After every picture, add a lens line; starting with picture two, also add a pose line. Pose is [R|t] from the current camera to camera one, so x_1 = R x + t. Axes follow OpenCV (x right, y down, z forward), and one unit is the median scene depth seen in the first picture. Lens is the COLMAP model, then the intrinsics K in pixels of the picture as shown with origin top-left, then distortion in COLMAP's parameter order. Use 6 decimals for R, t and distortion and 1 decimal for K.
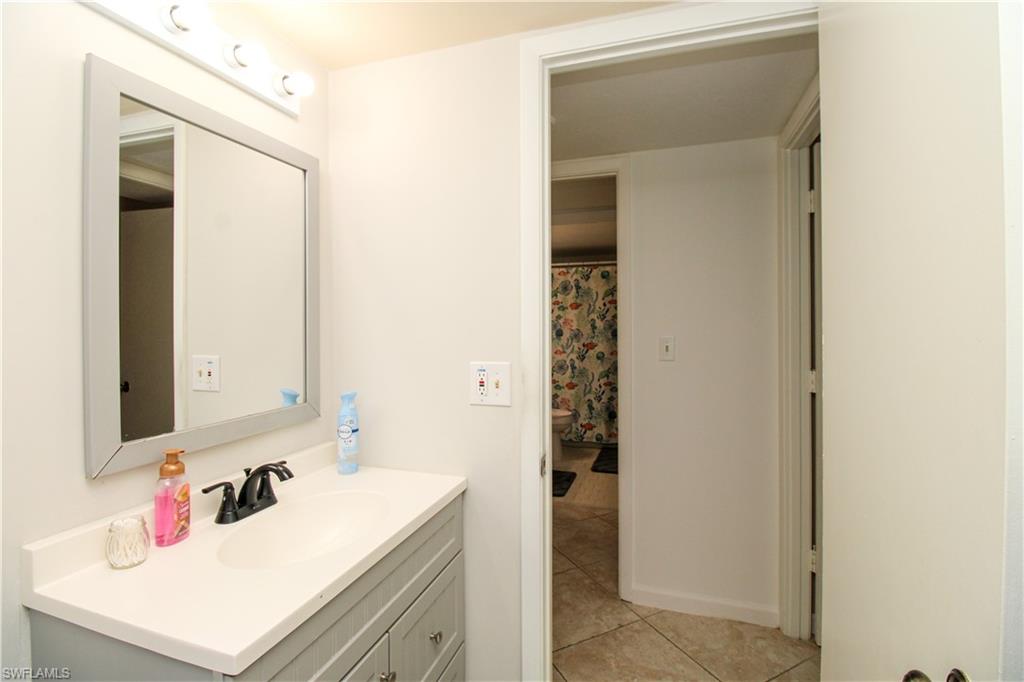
lens RADIAL K [[469.2, 0, 514.7], [0, 469.2, 324.0], [0, 0, 1]] dist [0.001141, -0.015356]
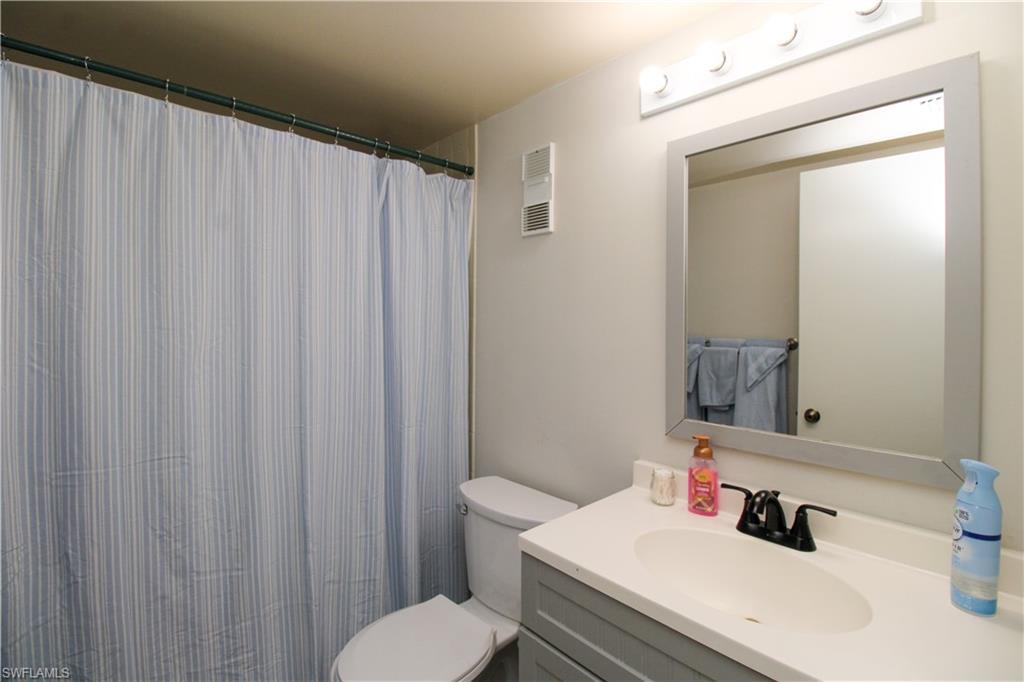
lens RADIAL K [[469.2, 0, 514.7], [0, 469.2, 324.0], [0, 0, 1]] dist [0.001141, -0.015356]
pose [[-0.481733, 0.006706, -0.876293, 0.497117], [-0.004216, 0.999941, 0.009970, -0.016603], [0.876308, 0.008498, -0.481676, 1.117076]]
